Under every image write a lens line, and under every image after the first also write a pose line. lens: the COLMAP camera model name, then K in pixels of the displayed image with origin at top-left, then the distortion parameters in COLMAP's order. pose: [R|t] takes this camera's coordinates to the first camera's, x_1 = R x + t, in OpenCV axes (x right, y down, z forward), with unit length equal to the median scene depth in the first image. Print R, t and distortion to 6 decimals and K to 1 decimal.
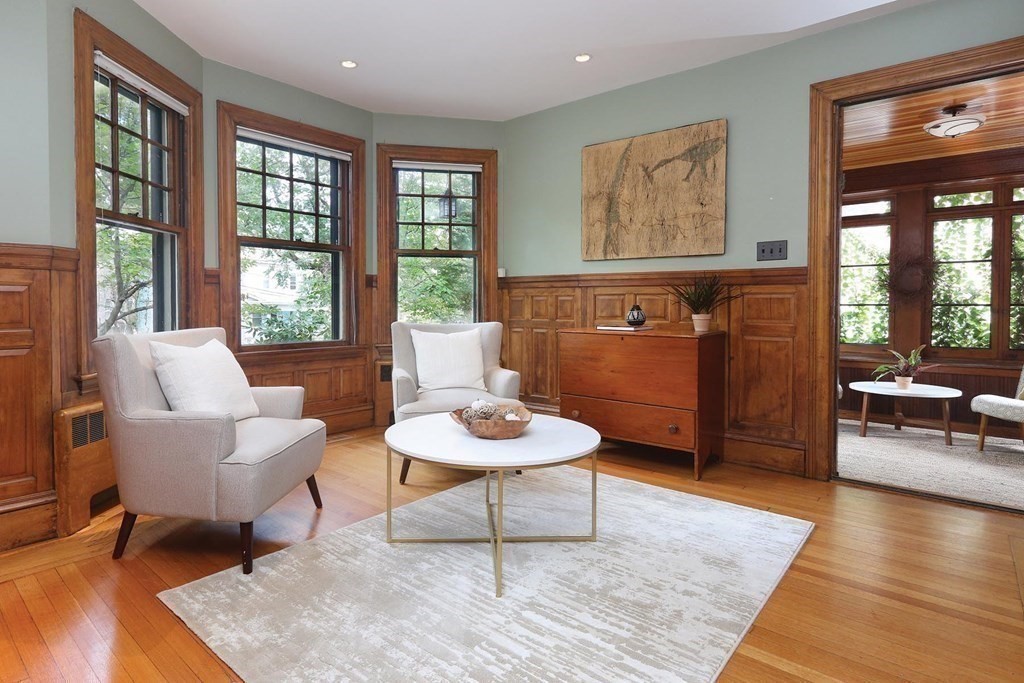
lens RADIAL K [[529.9, 0, 523.3], [0, 529.9, 310.7], [0, 0, 1]] dist [-0.000776, -0.000825]
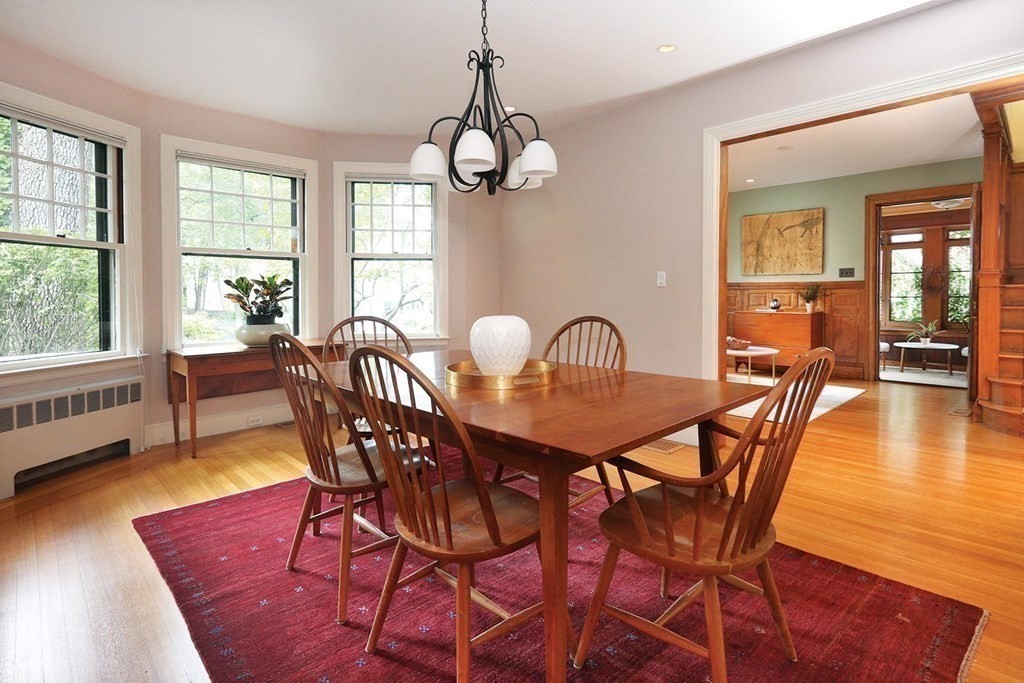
lens RADIAL K [[529.9, 0, 530.0], [0, 529.9, 303.0], [0, 0, 1]] dist [-0.000776, -0.000825]
pose [[0.995090, -0.005982, -0.098791, -0.448613], [0.006205, 0.999979, 0.001956, -0.004430], [0.098777, -0.002560, 0.995106, -0.950762]]
